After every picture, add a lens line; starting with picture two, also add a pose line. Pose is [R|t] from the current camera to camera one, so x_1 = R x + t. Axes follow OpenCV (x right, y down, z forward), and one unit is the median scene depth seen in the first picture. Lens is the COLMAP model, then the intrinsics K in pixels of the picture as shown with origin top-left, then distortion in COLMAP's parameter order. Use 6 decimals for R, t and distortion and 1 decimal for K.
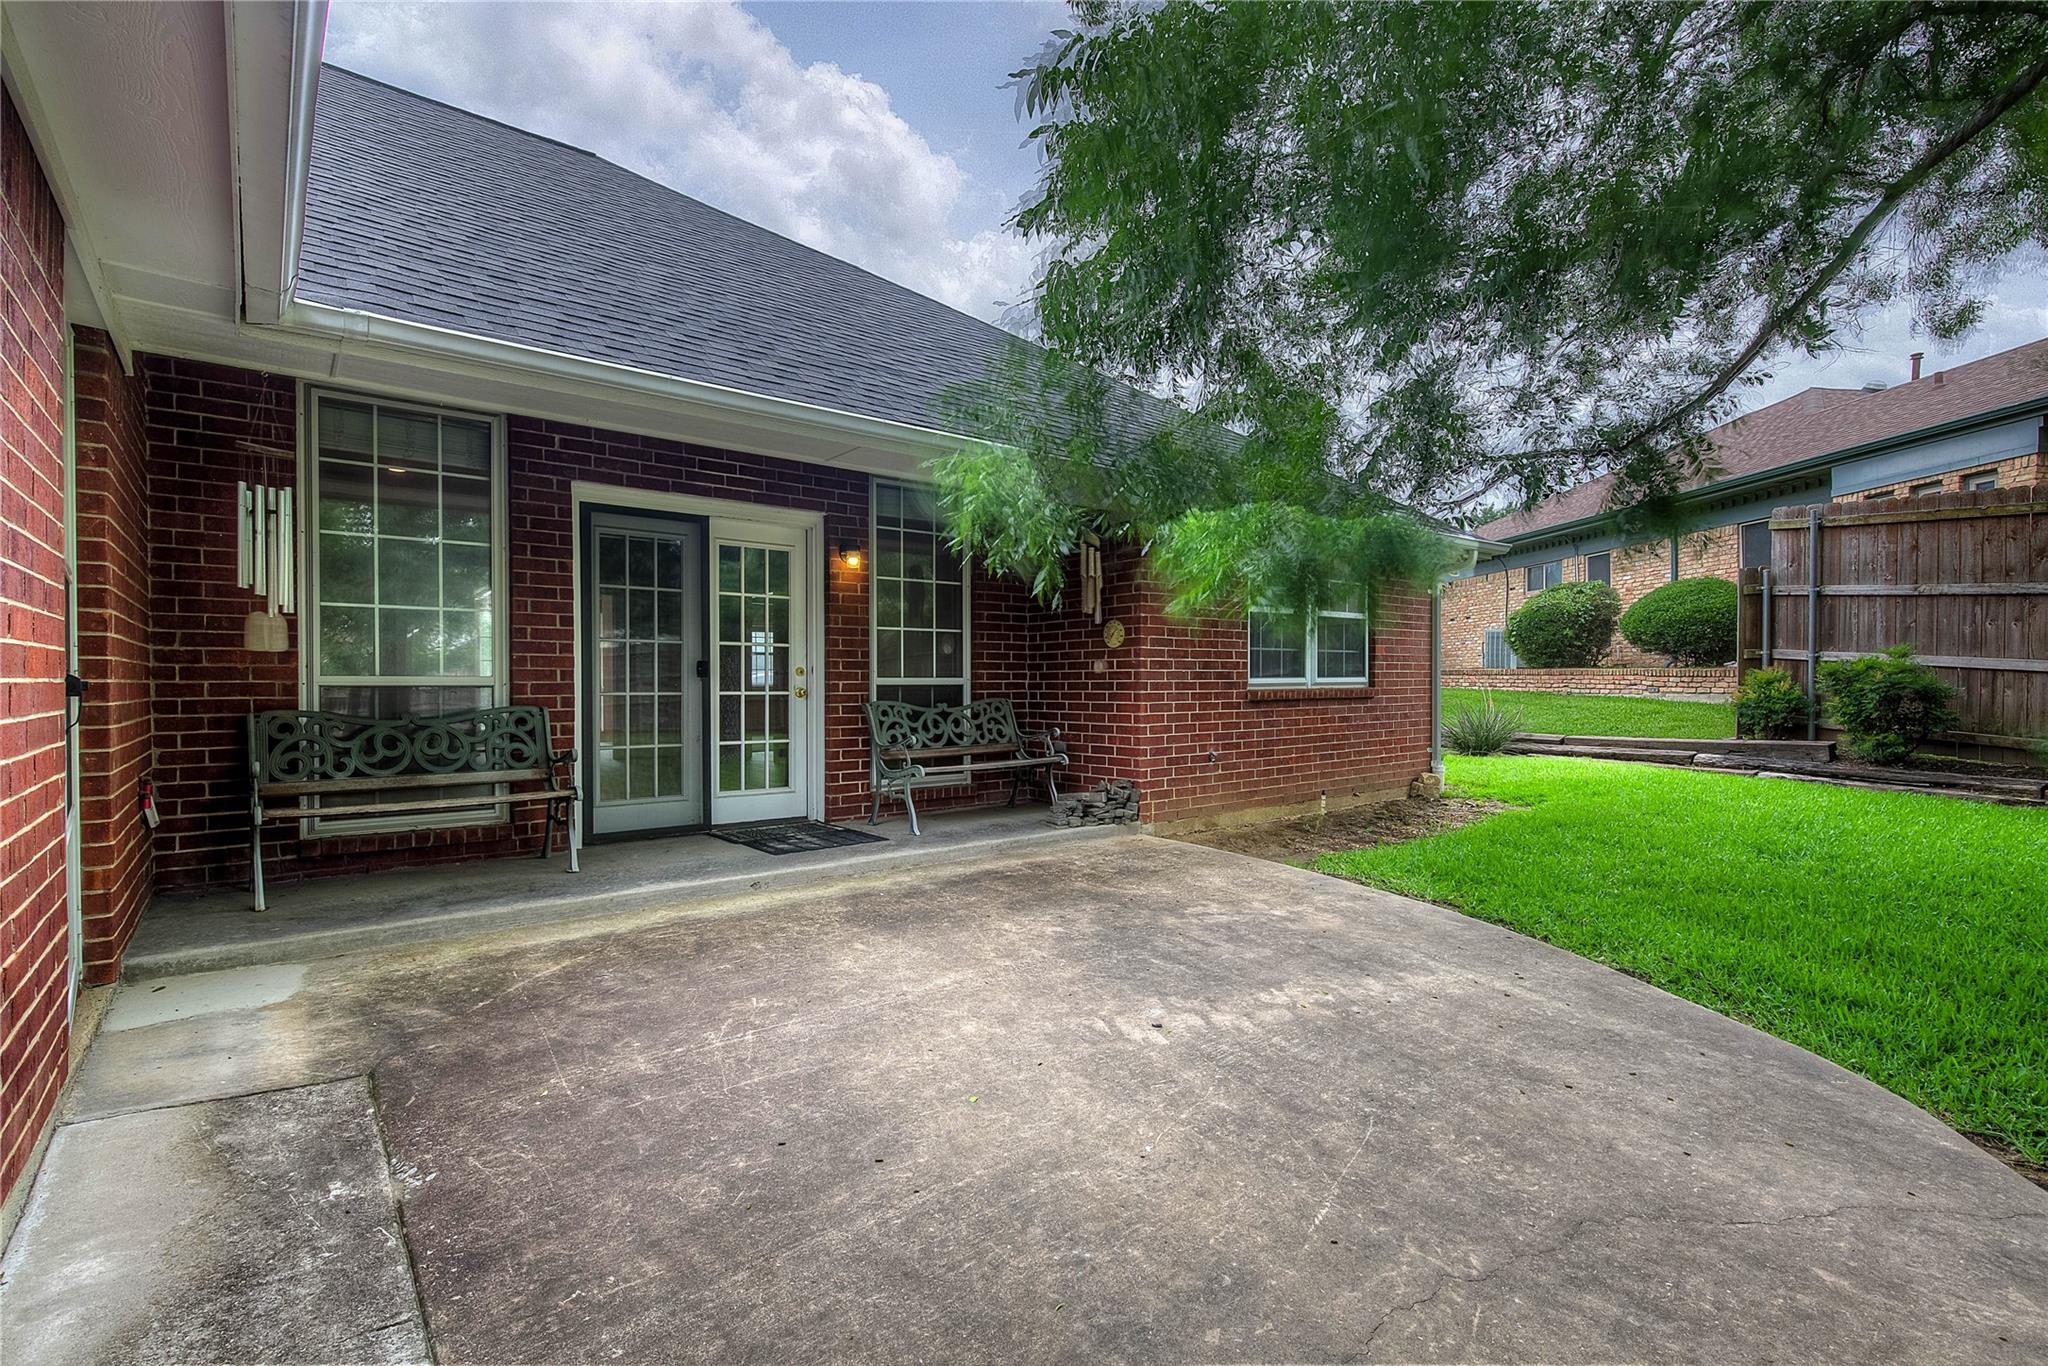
lens RADIAL K [[932.7, 0, 1030.8], [0, 932.7, 685.7], [0, 0, 1]] dist [-0.003051, -0.000332]
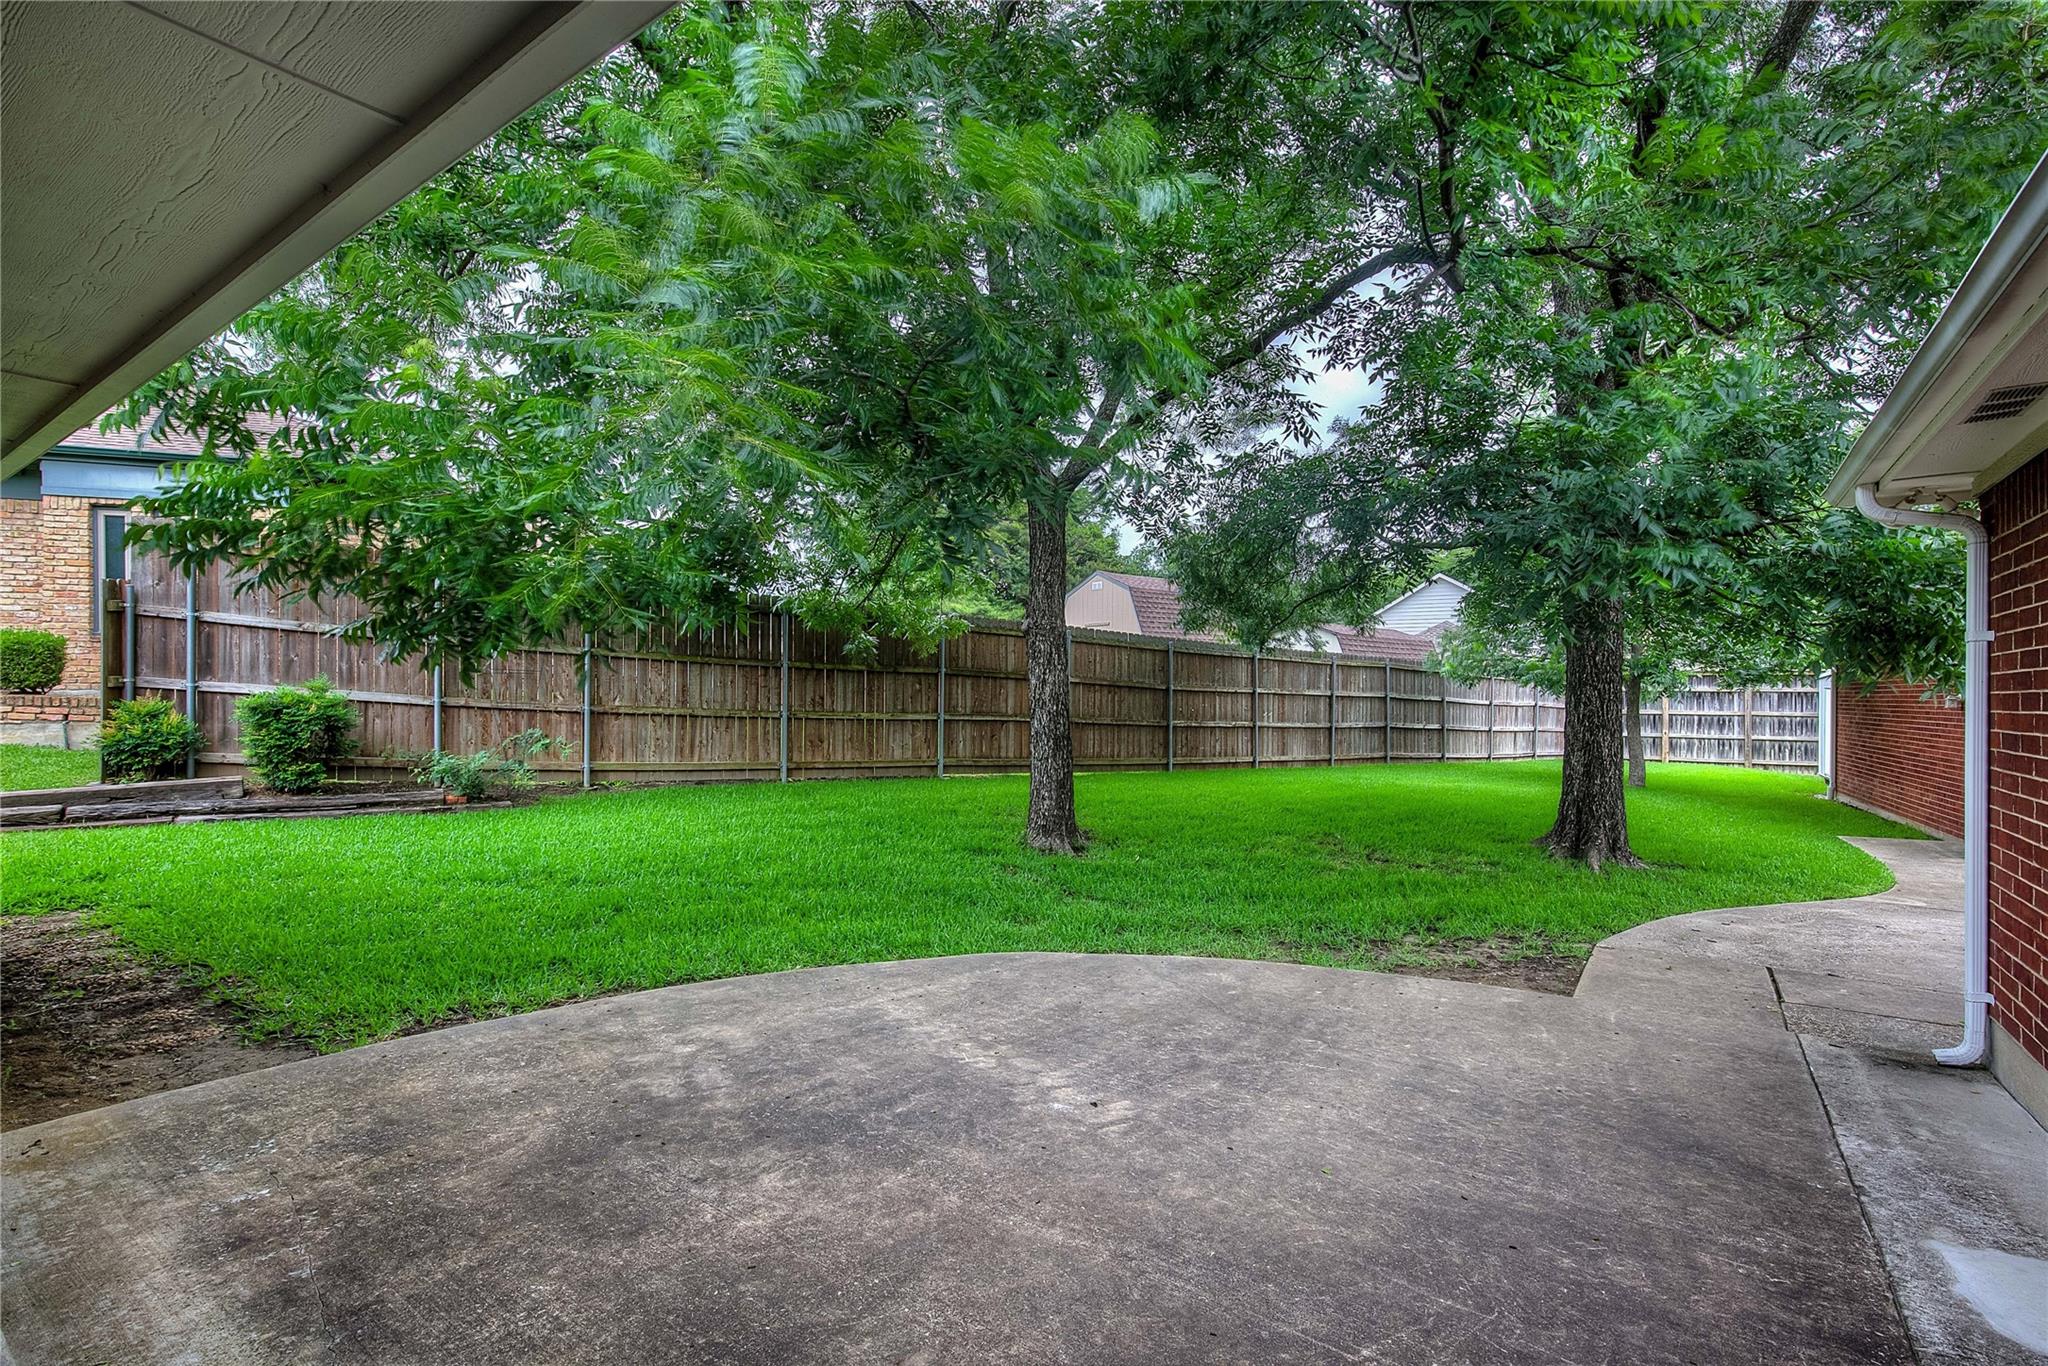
lens RADIAL K [[932.7, 0, 1030.0], [0, 932.7, 689.5], [0, 0, 1]] dist [-0.003051, -0.000332]
pose [[-0.259282, -0.001040, 0.965801, -0.663446], [-0.002495, 0.999997, 0.000407, -0.073902], [-0.965798, -0.002304, -0.259284, 1.056299]]
